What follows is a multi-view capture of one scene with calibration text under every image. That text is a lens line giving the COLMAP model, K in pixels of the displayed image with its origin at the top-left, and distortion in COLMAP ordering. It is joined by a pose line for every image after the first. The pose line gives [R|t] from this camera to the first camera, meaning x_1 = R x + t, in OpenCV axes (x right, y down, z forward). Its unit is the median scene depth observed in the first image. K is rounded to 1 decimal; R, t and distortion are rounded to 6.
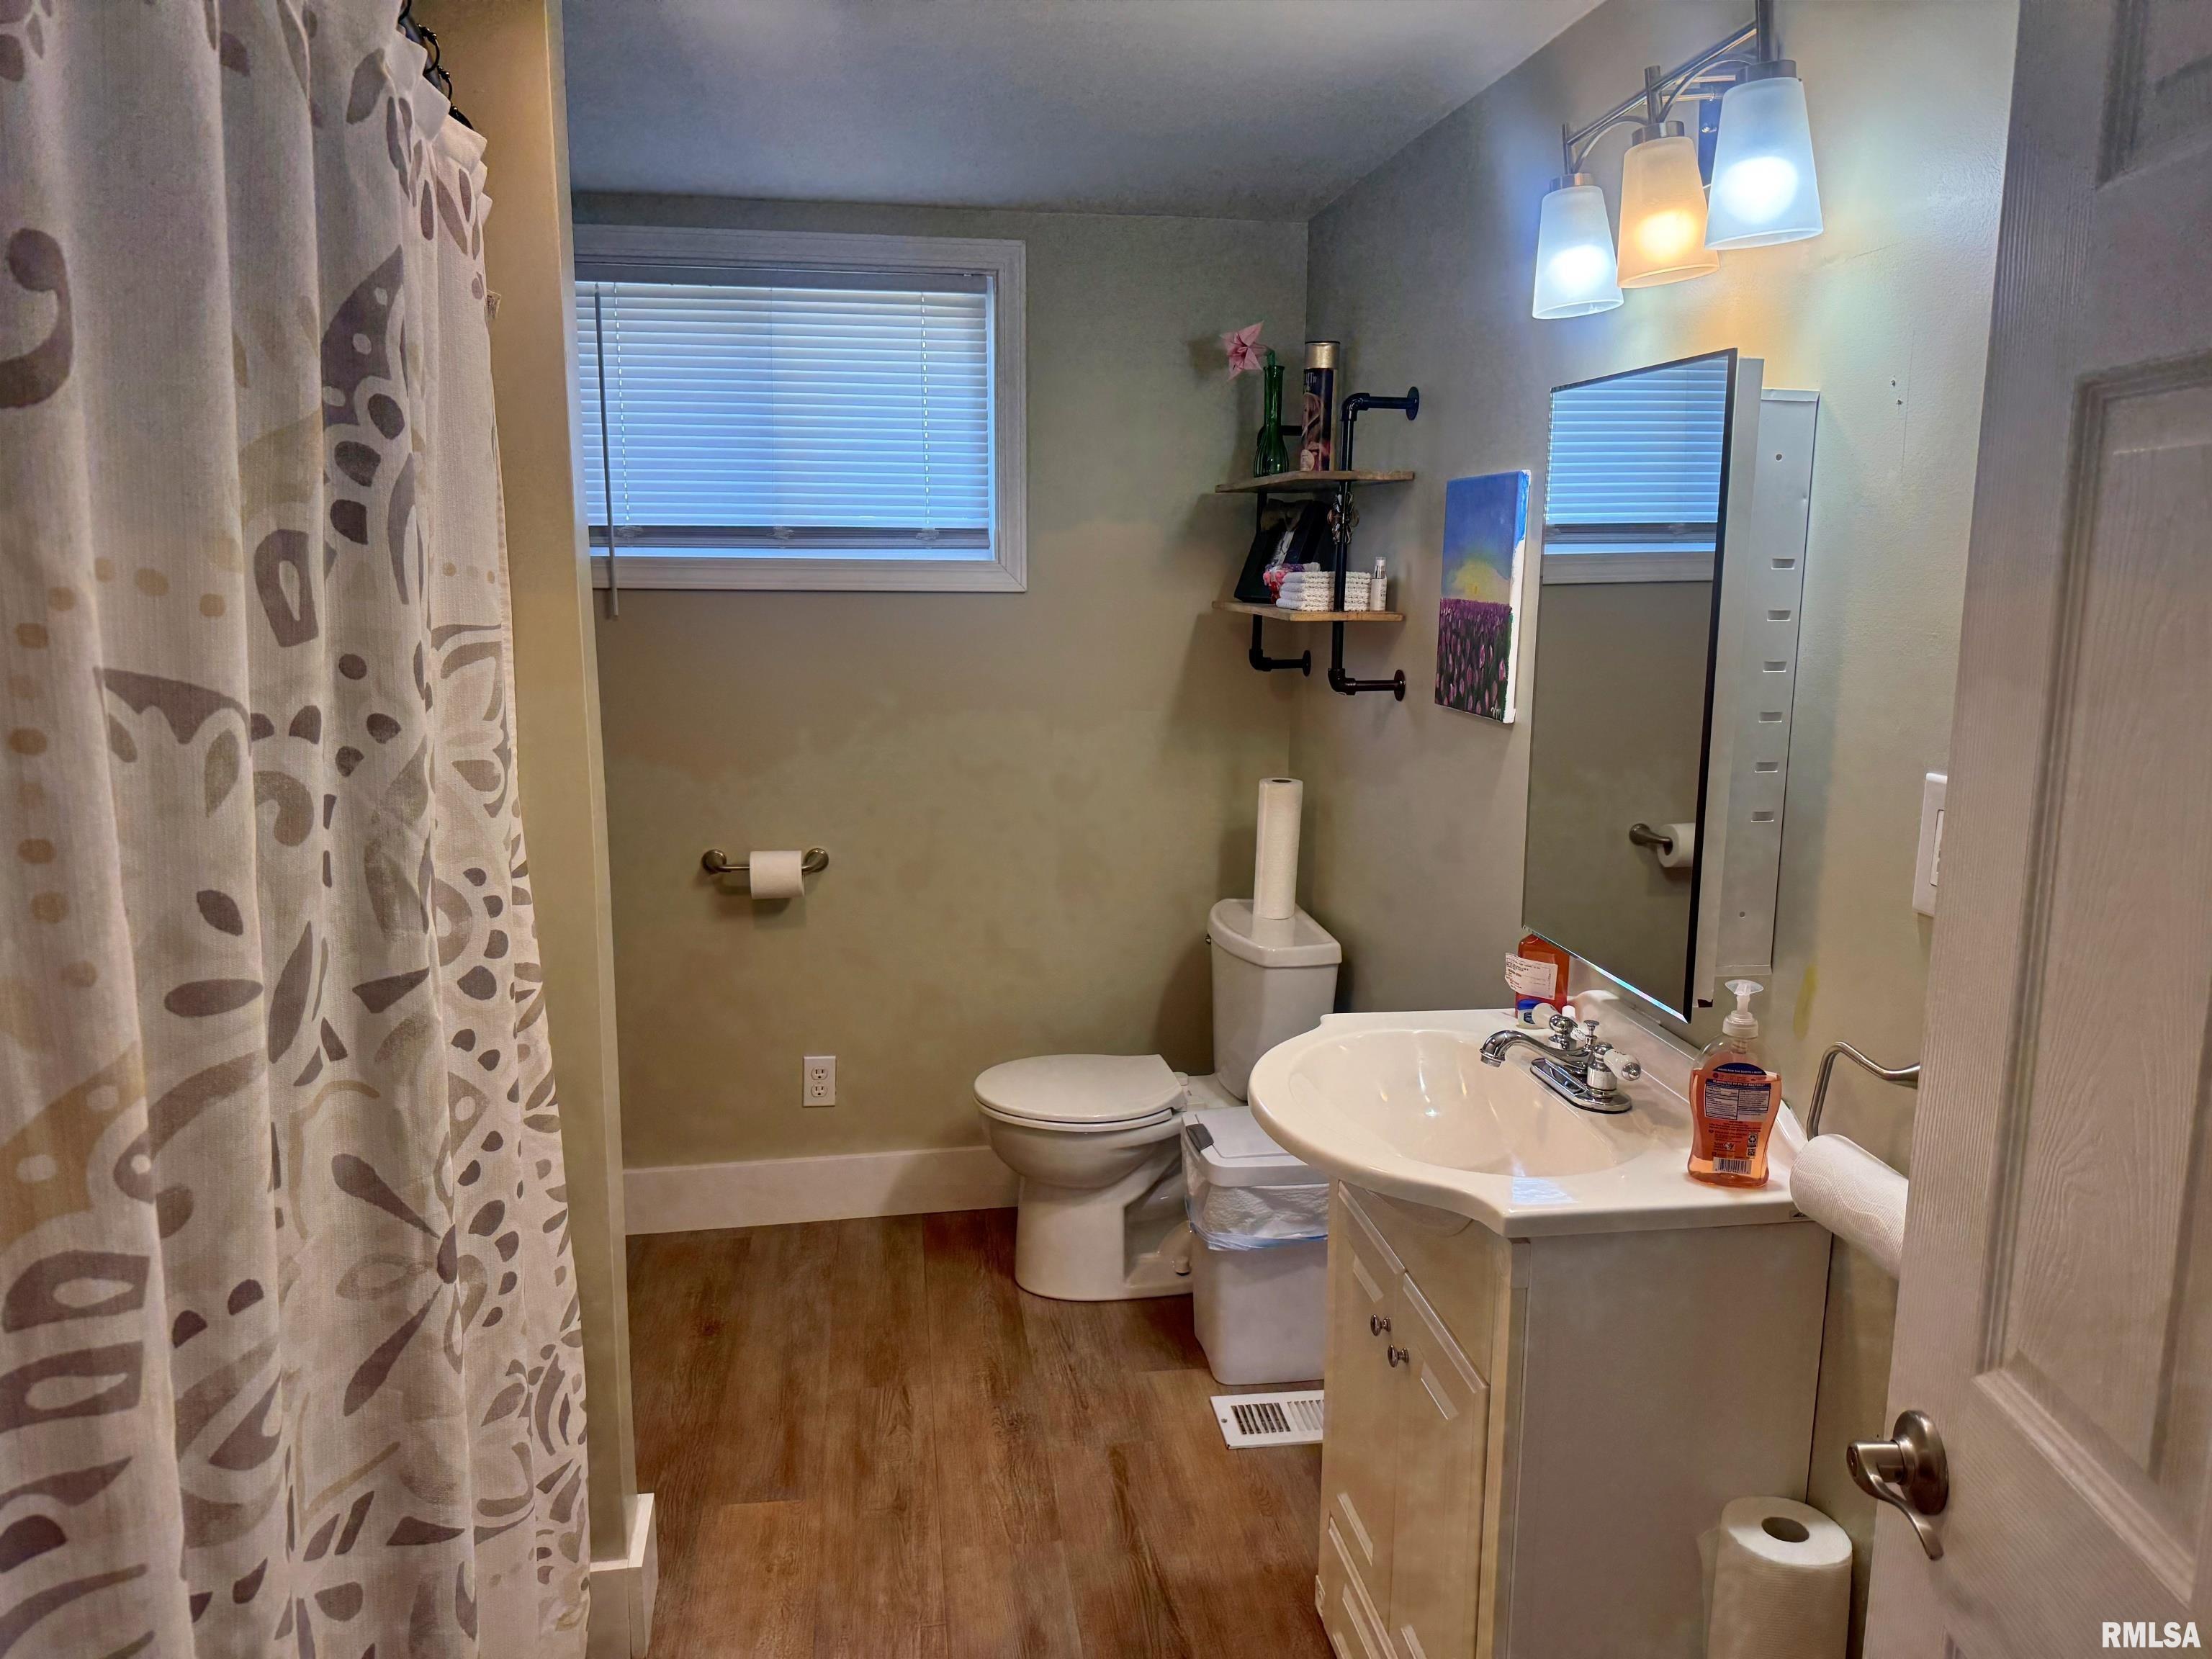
lens RADIAL K [[1557.4, 0, 1102.6], [0, 1557.4, 824.5], [0, 0, 1]] dist [0.006818, 0.005462]
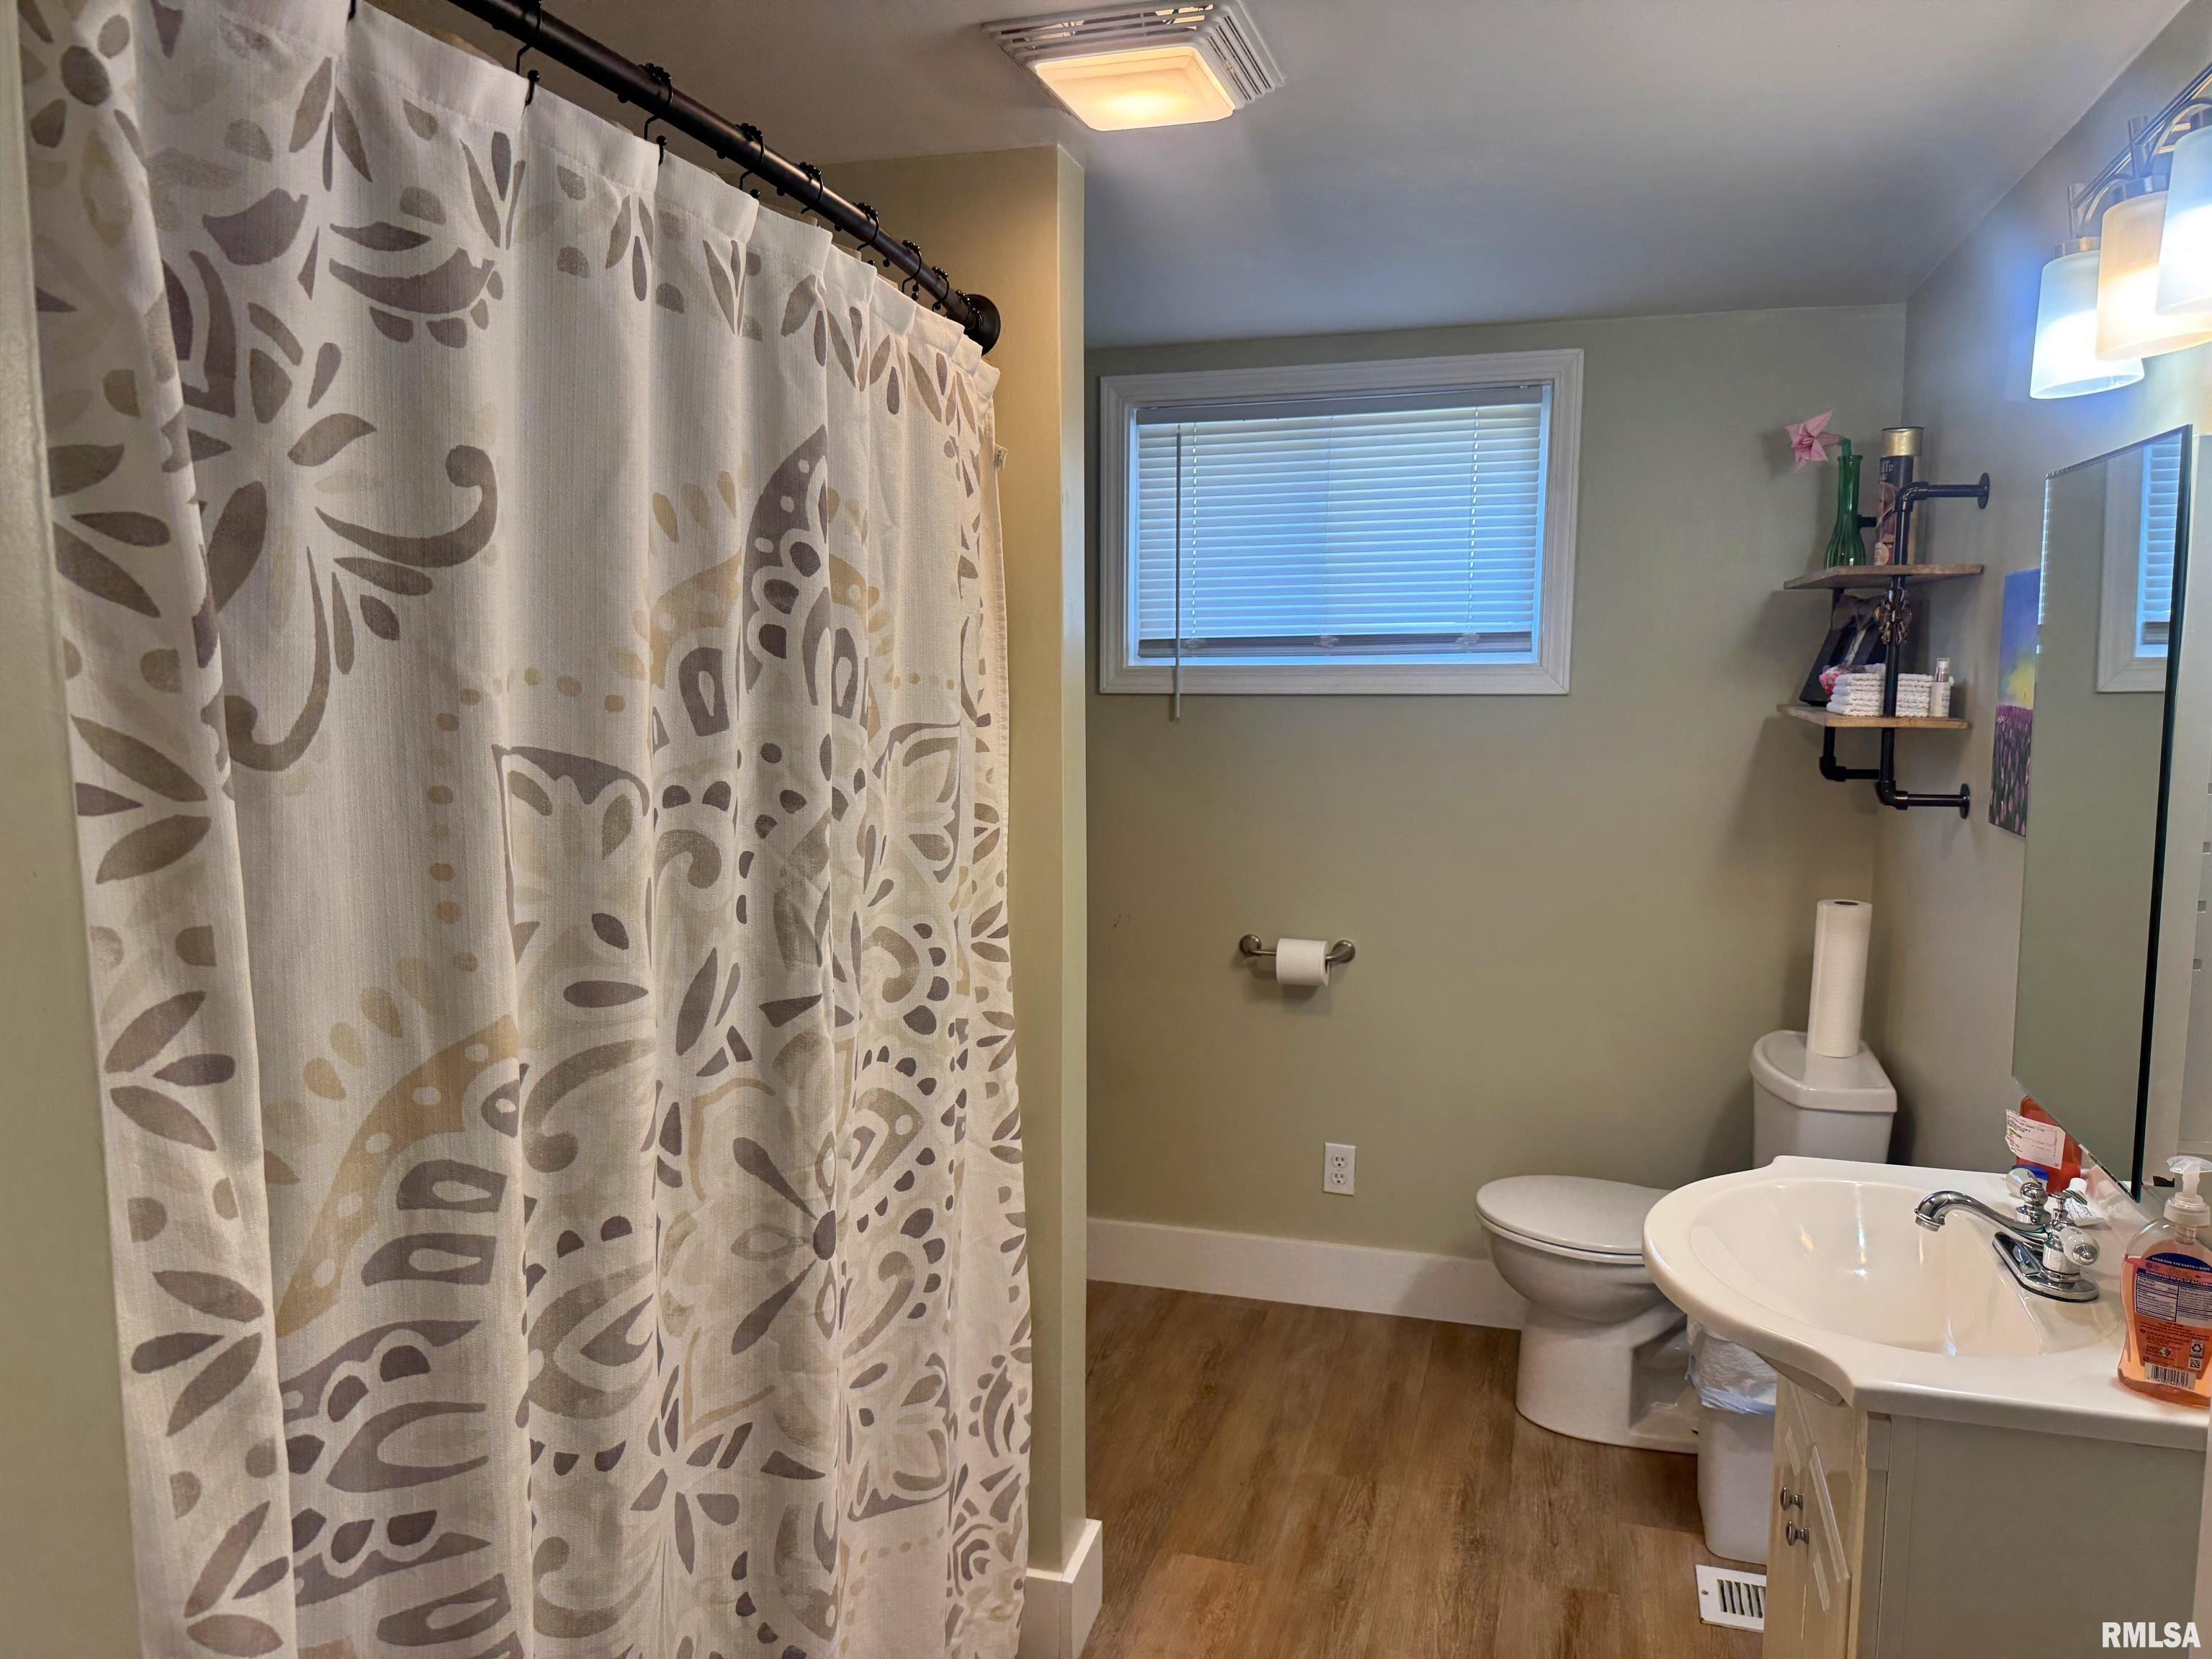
lens RADIAL K [[1533.7, 0, 1112.0], [0, 1533.7, 830.9], [0, 0, 1]] dist [0.144211, -0.197932]
pose [[0.907938, 0.040812, -0.417112, 0.216165], [-0.066598, 0.996651, -0.047449, 0.003081], [0.413779, 0.070859, 0.907615, -0.022644]]
